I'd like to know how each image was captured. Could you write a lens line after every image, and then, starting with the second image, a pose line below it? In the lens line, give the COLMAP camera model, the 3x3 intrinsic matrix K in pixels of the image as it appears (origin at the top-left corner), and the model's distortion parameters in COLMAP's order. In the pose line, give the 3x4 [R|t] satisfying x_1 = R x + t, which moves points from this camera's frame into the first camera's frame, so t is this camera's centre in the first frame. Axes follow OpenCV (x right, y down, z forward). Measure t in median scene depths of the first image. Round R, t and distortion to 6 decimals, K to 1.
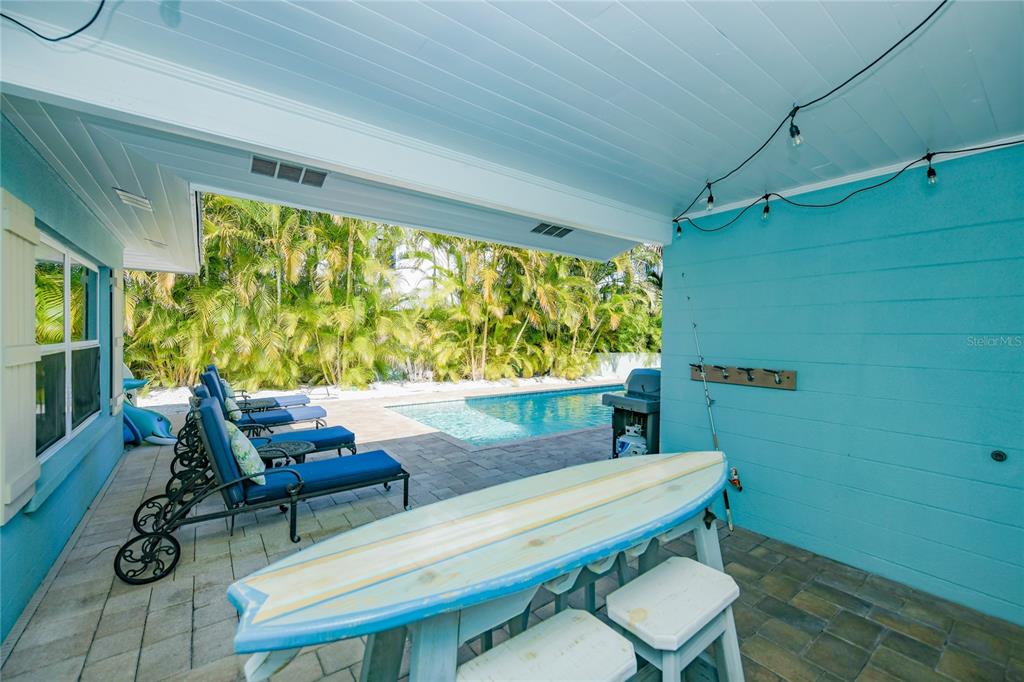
lens RADIAL K [[416.8, 0, 515.5], [0, 416.8, 337.0], [0, 0, 1]] dist [-0.002437, -0.001653]
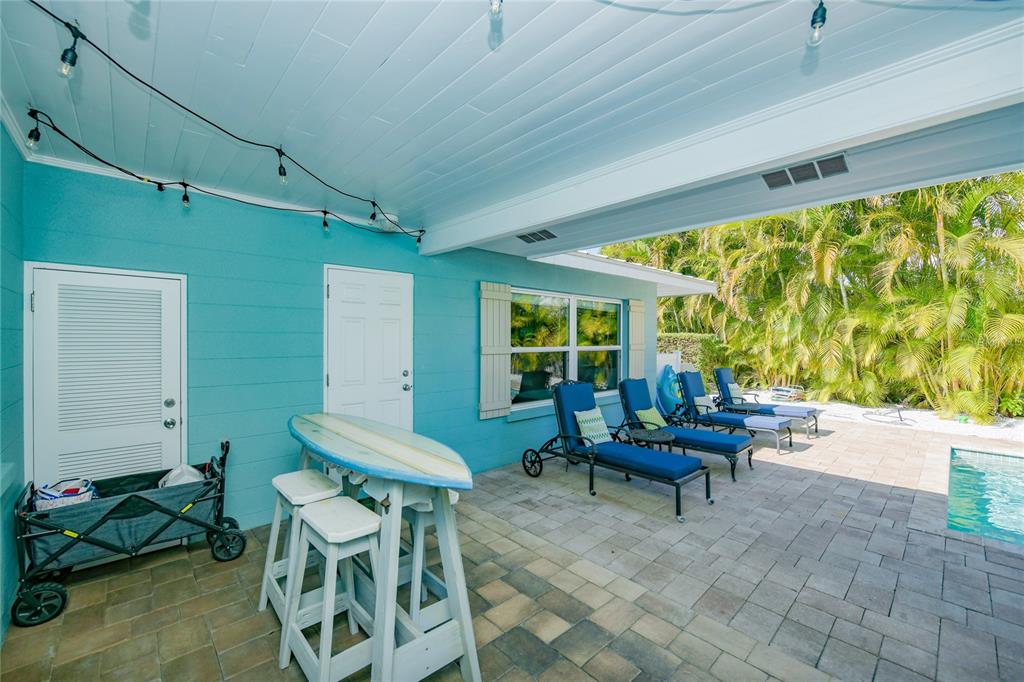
lens RADIAL K [[416.8, 0, 520.2], [0, 416.8, 340.6], [0, 0, 1]] dist [-0.002437, -0.001653]
pose [[0.114359, -0.009544, -0.993394, 0.343249], [-0.006735, 0.999923, -0.010382, 0.003487], [0.993417, 0.007878, 0.114286, 0.263152]]
